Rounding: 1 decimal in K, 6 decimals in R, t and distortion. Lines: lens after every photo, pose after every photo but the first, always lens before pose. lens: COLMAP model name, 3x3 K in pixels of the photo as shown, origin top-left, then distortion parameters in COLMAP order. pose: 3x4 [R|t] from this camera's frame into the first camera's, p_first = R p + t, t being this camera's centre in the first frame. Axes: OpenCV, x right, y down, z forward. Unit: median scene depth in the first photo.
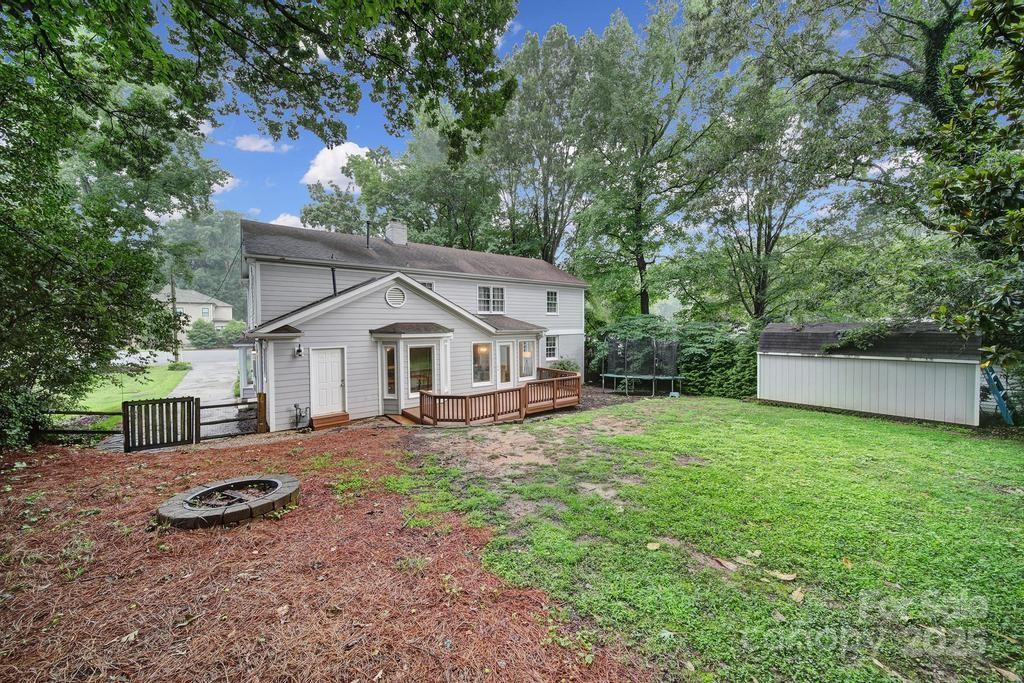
lens RADIAL K [[360.2, 0, 516.5], [0, 360.2, 338.1], [0, 0, 1]] dist [-0.001963, -0.000144]
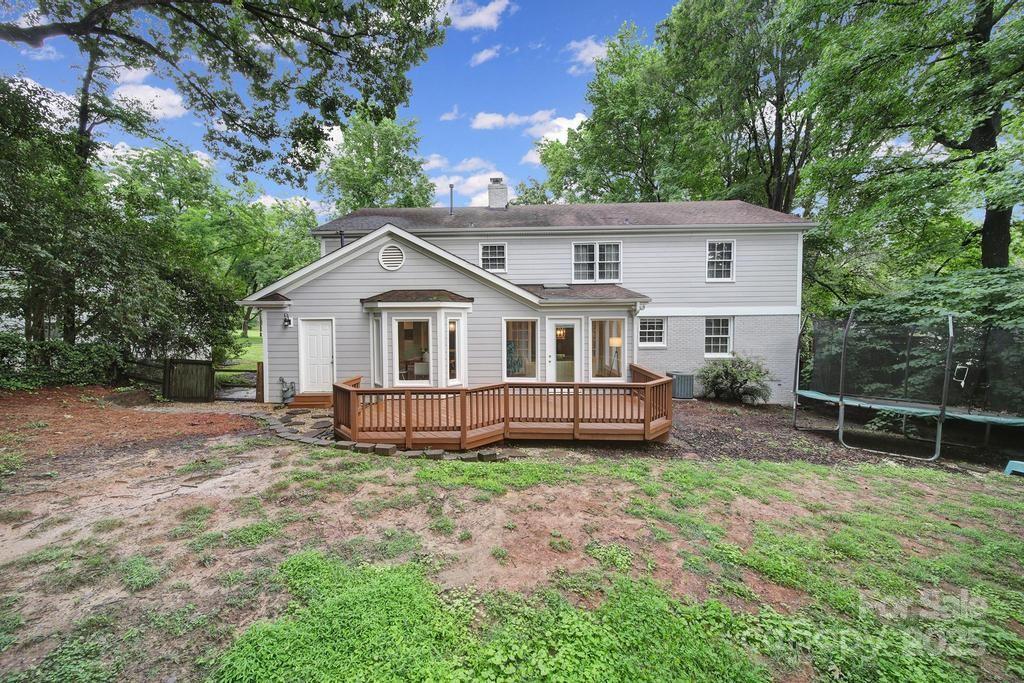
lens RADIAL K [[360.2, 0, 510.4], [0, 360.2, 335.8], [0, 0, 1]] dist [-0.001963, -0.000144]
pose [[0.766712, 0.025162, -0.641498, 0.330399], [-0.021762, 0.999676, 0.013202, 0.037120], [0.641622, 0.003838, 0.767011, 0.490803]]
